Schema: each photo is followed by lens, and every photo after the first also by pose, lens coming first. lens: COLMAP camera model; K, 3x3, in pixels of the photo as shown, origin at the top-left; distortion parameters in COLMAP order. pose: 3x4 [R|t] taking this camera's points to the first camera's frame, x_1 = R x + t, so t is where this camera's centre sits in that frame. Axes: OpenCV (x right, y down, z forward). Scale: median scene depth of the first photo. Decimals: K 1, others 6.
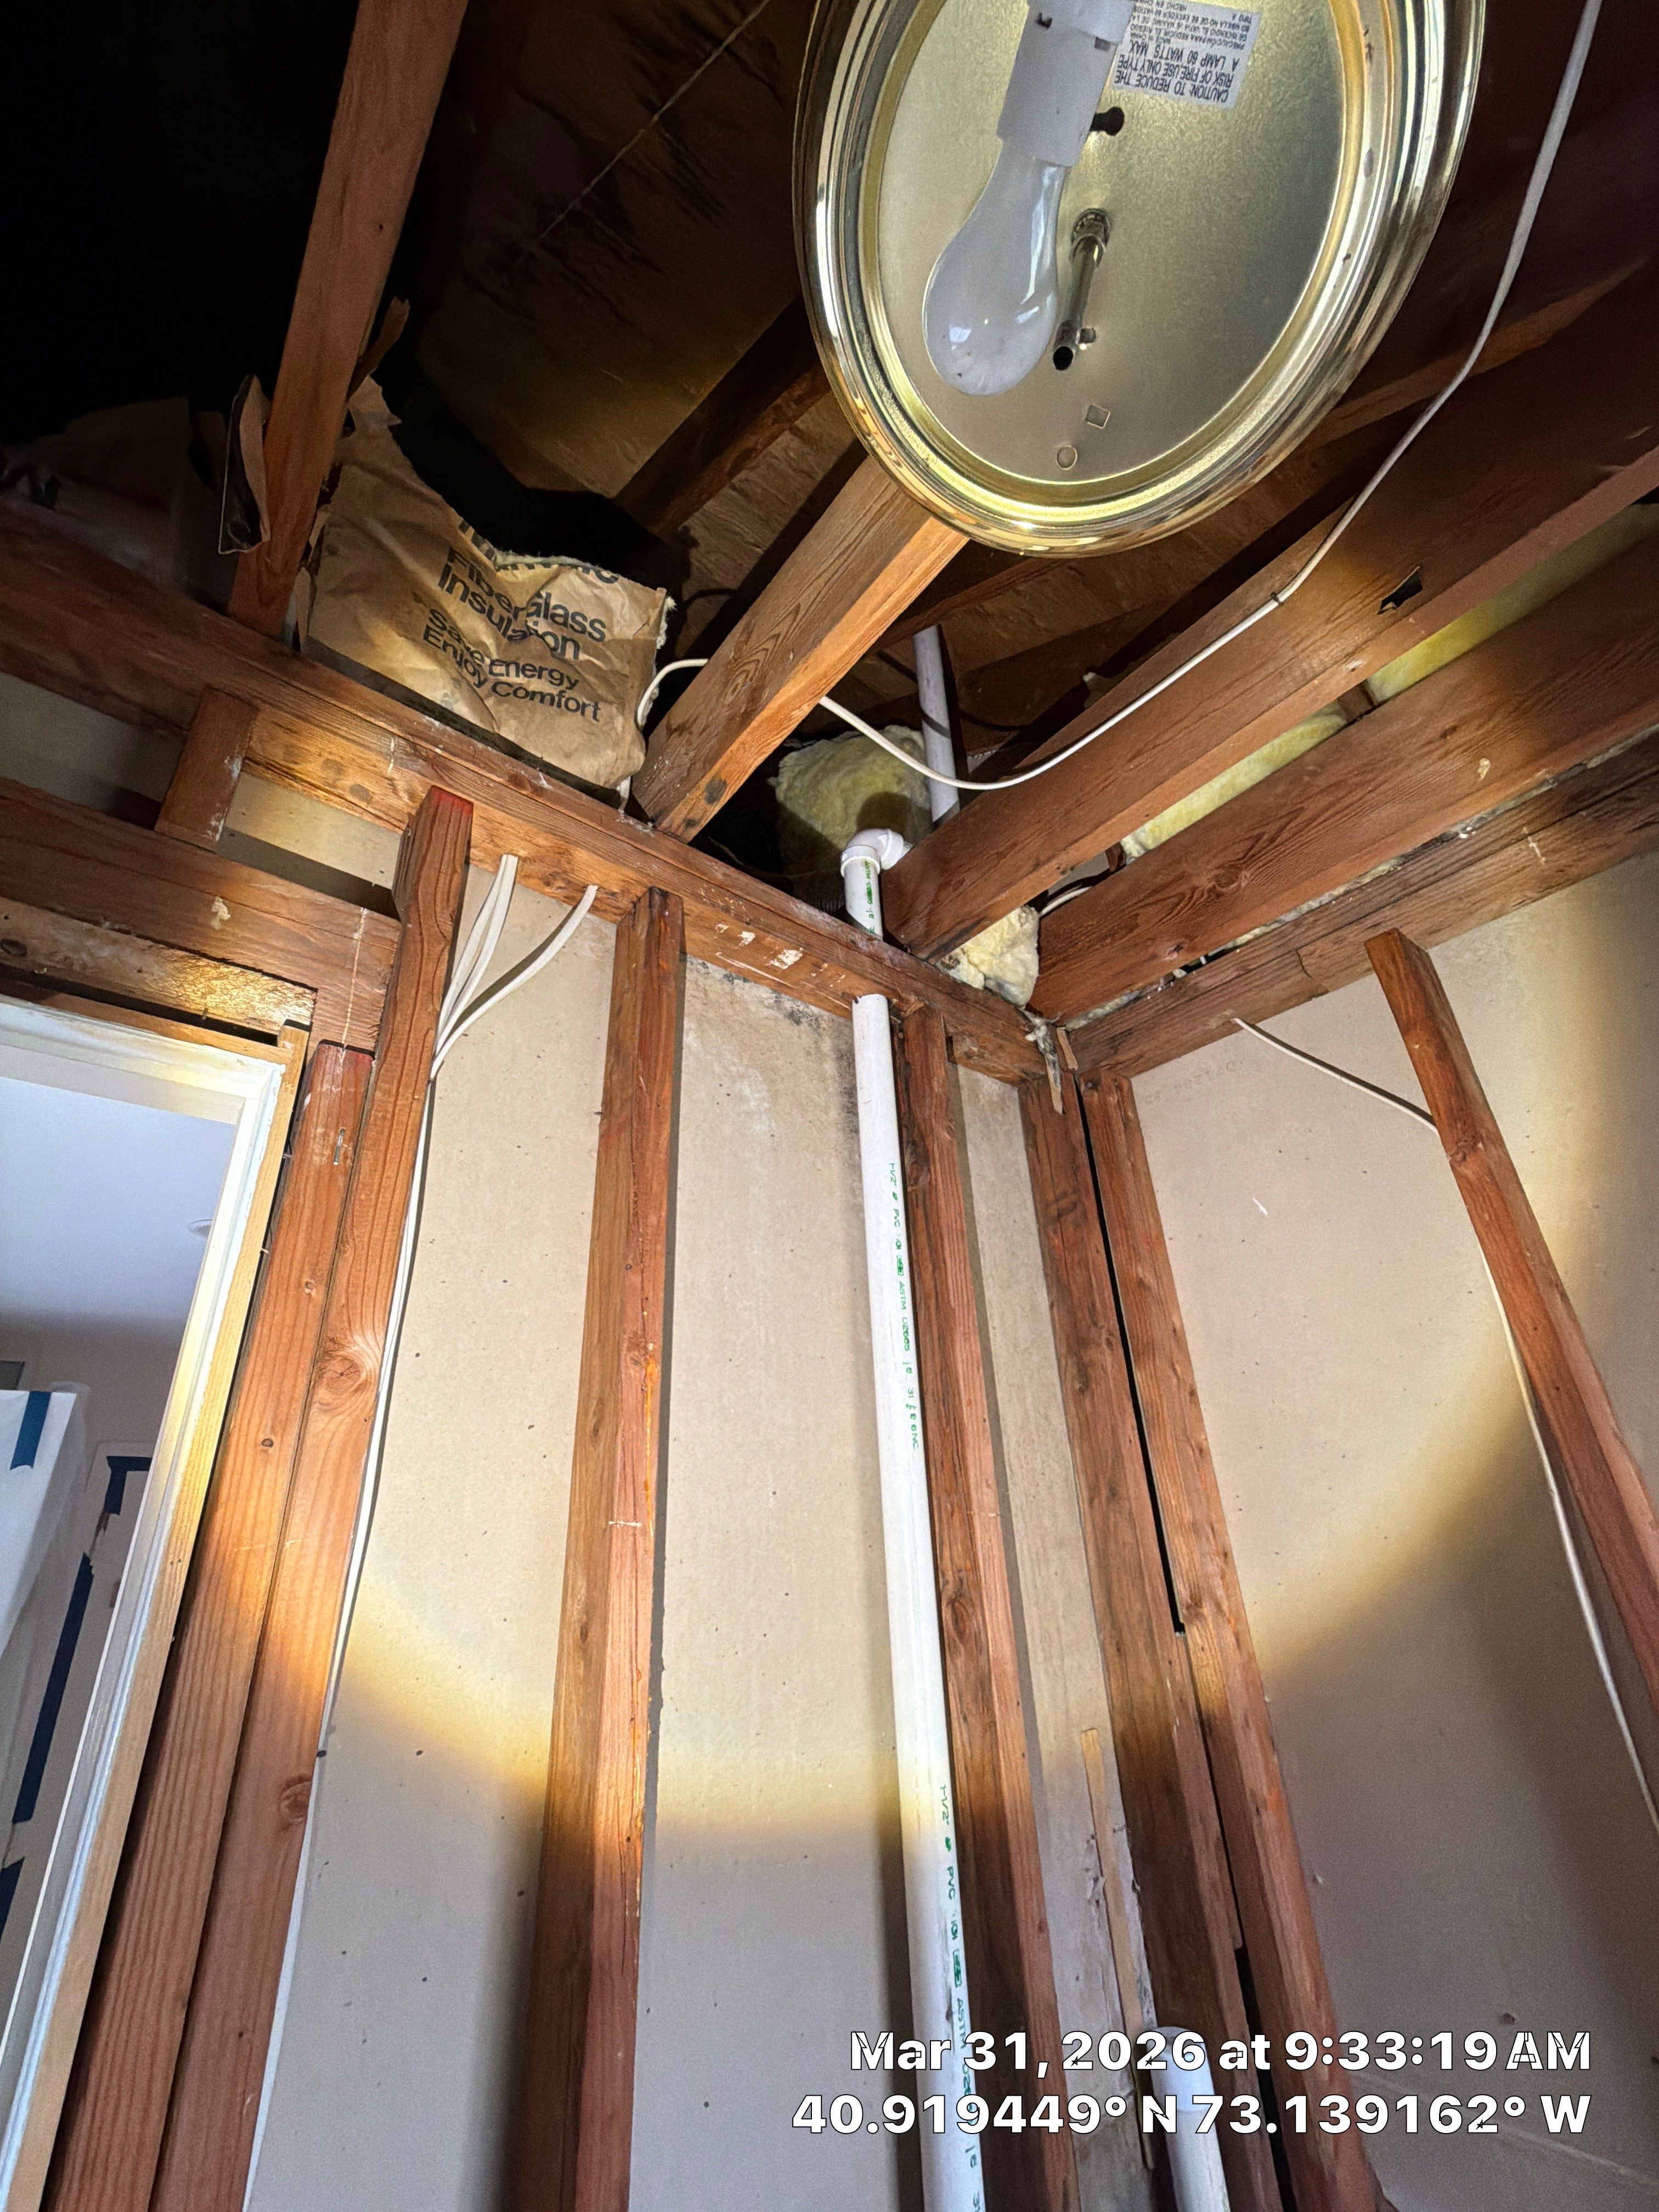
lens RADIAL K [[880.3, 0, 830.4], [0, 880.3, 1107.7], [0, 0, 1]] dist [0.000567, -0.000101]
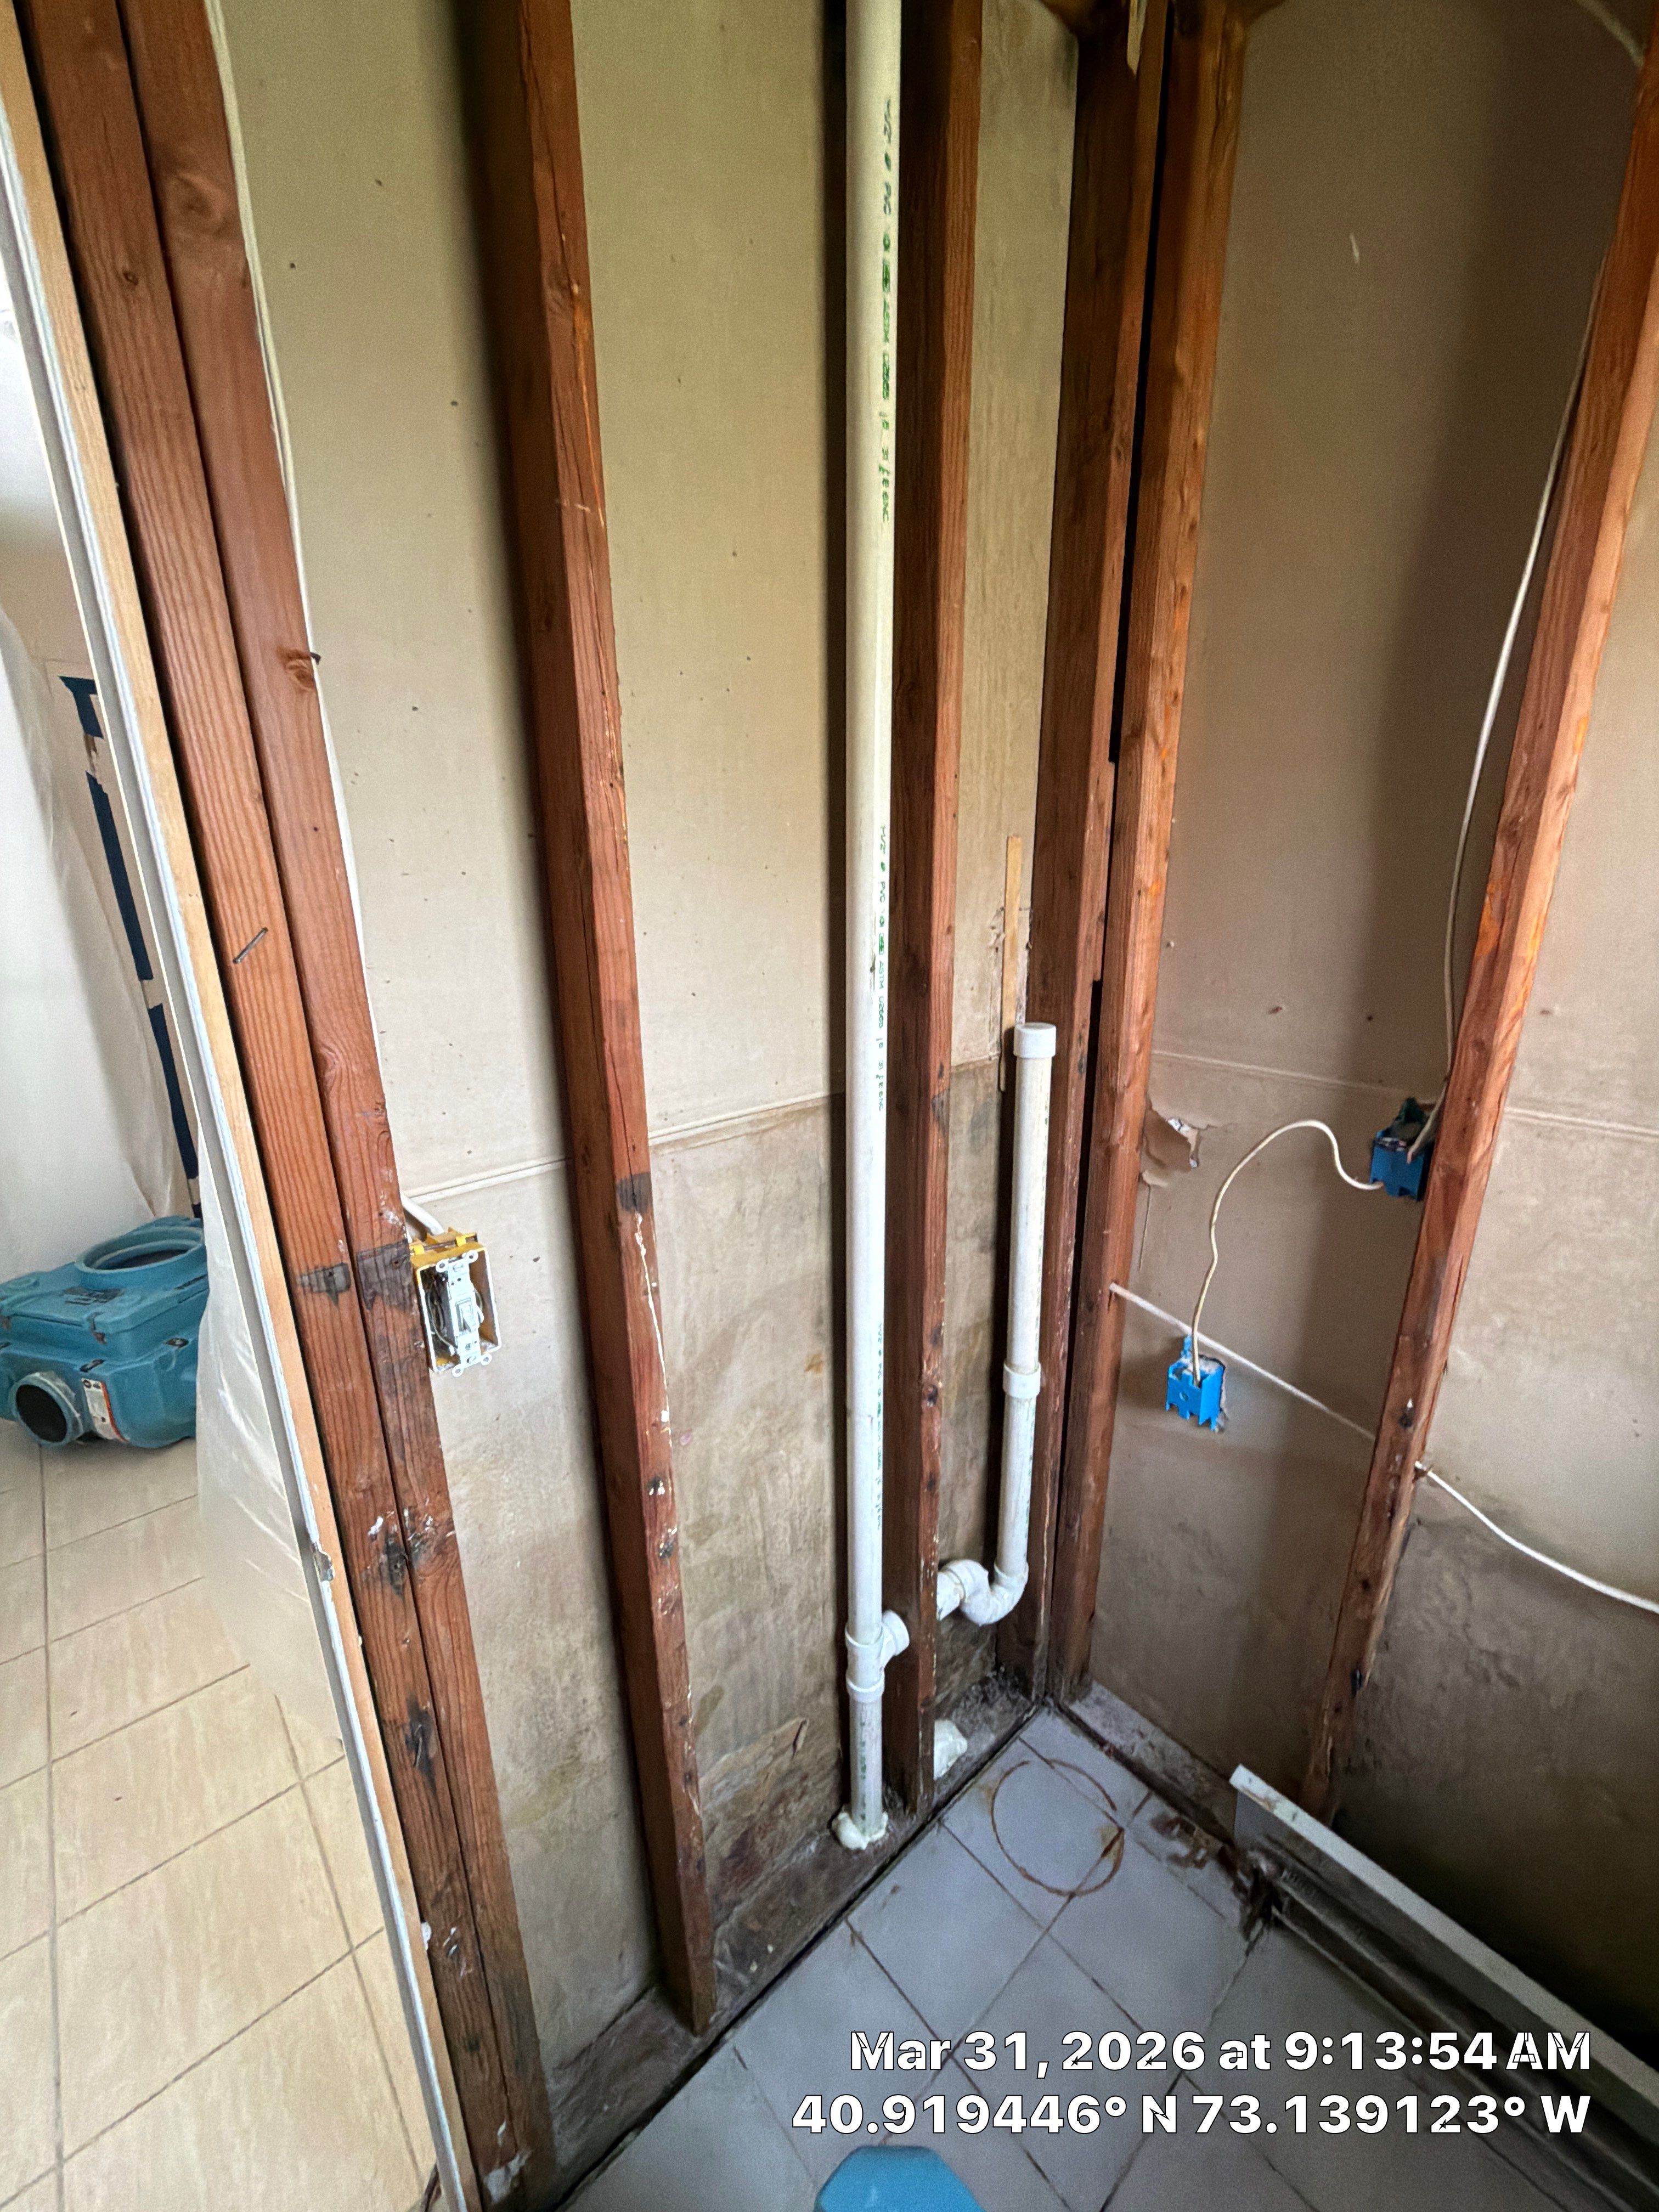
lens RADIAL K [[880.3, 0, 830.4], [0, 880.3, 1107.7], [0, 0, 1]] dist [0.000567, -0.000101]
pose [[0.999168, 0.029010, 0.028669, 0.033218], [-0.040738, 0.743925, 0.667020, 0.255568], [-0.001978, -0.667633, 0.744488, -0.132494]]
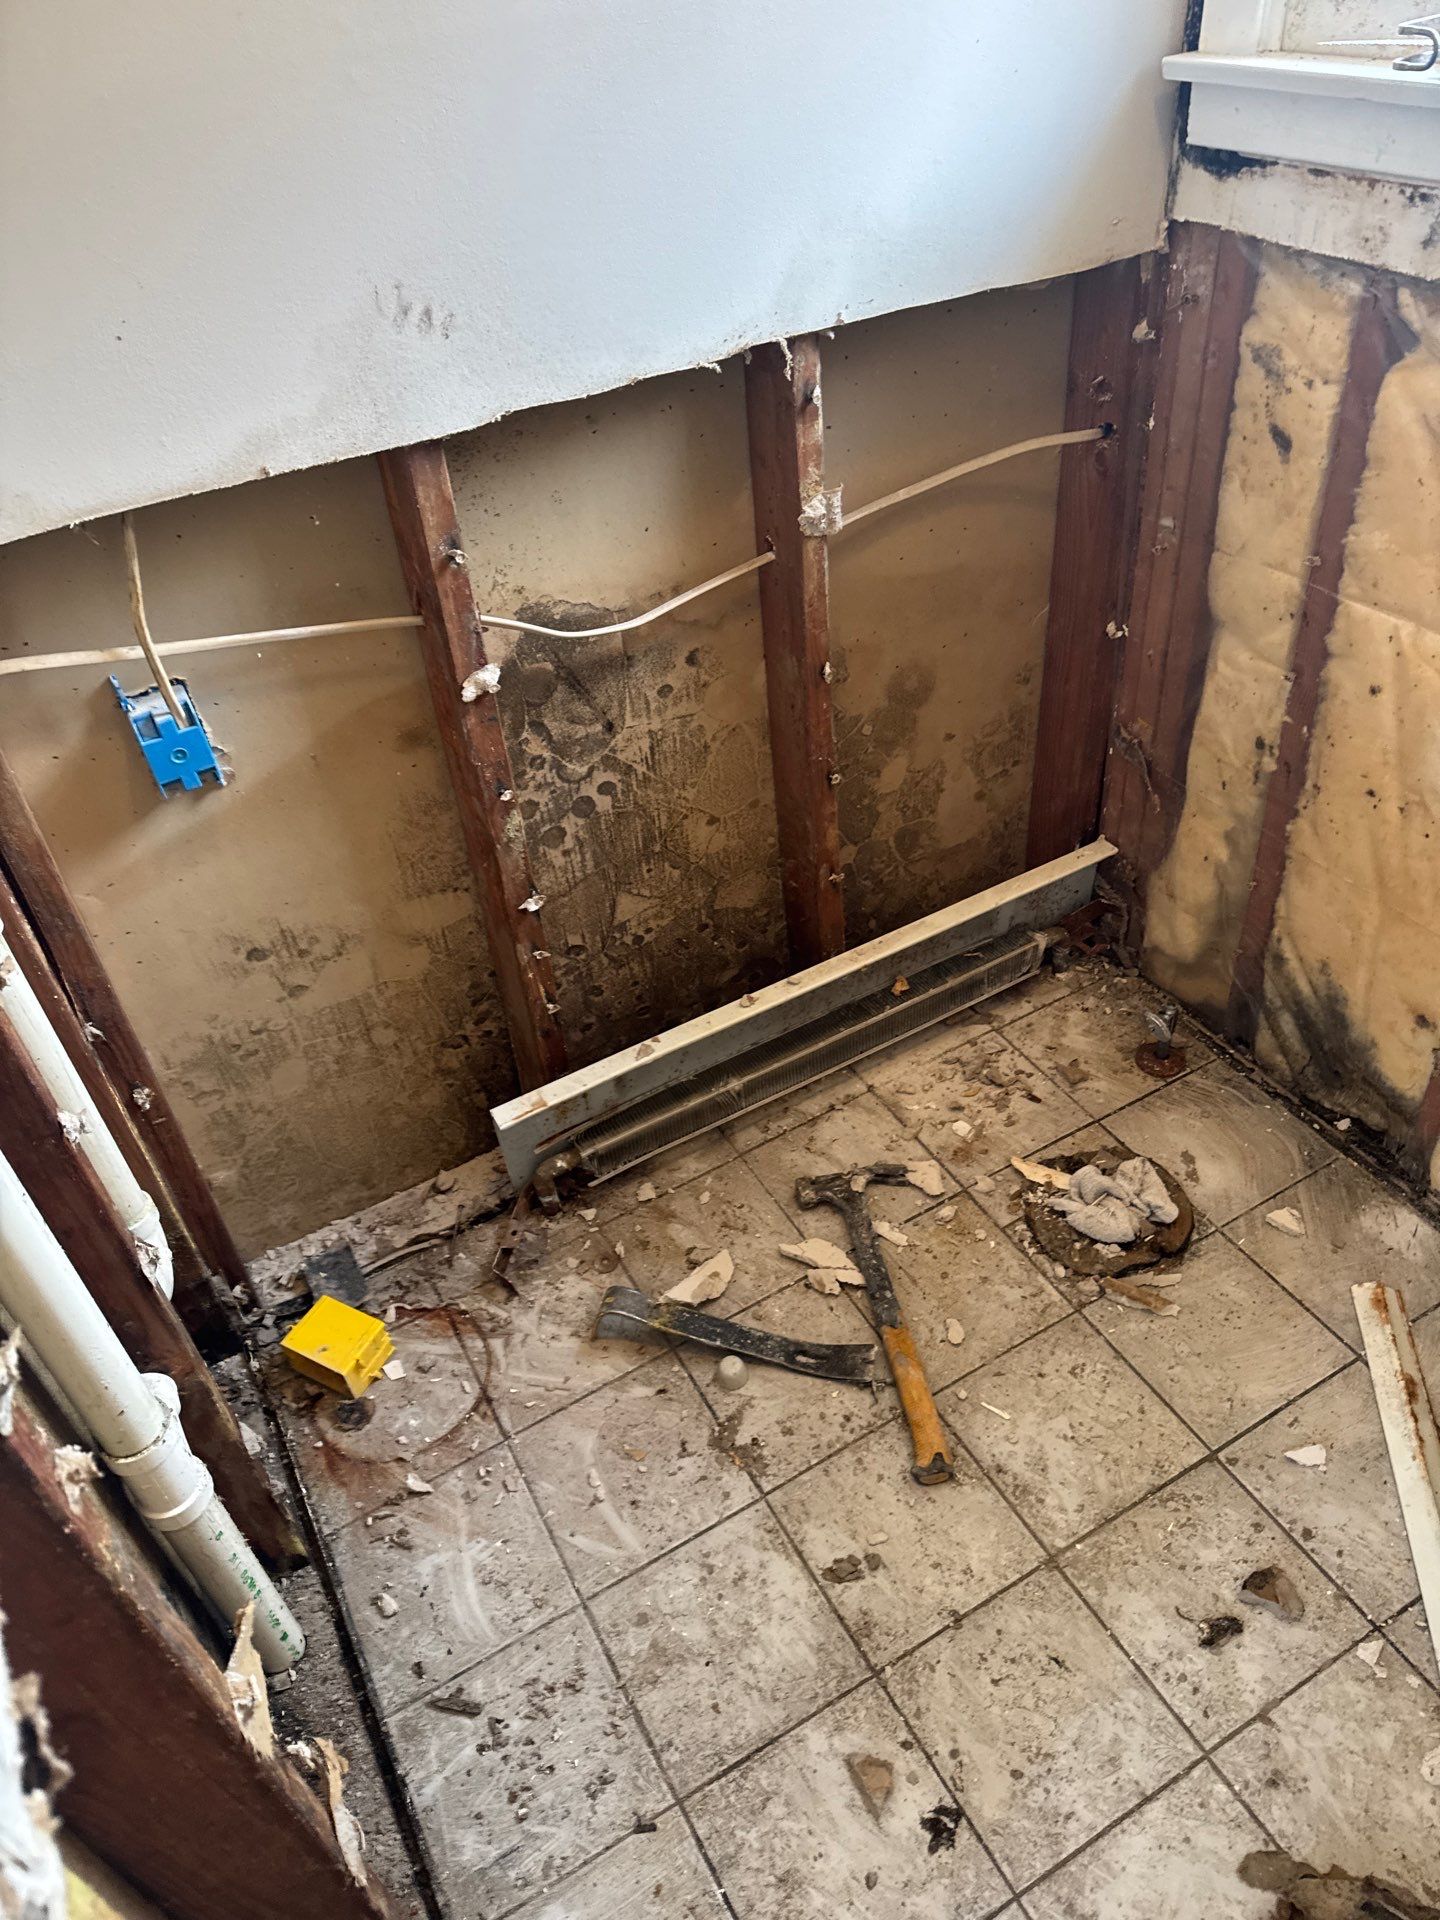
lens RADIAL K [[1351.4, 0, 727.5], [0, 1351.4, 963.5], [0, 0, 1]] dist [0.173078, -0.354298]
pose [[0.196447, -0.603502, 0.772783, -0.460653], [-0.353183, 0.691683, 0.629950, 0.655755], [-0.914697, -0.396685, -0.077267, 0.170915]]
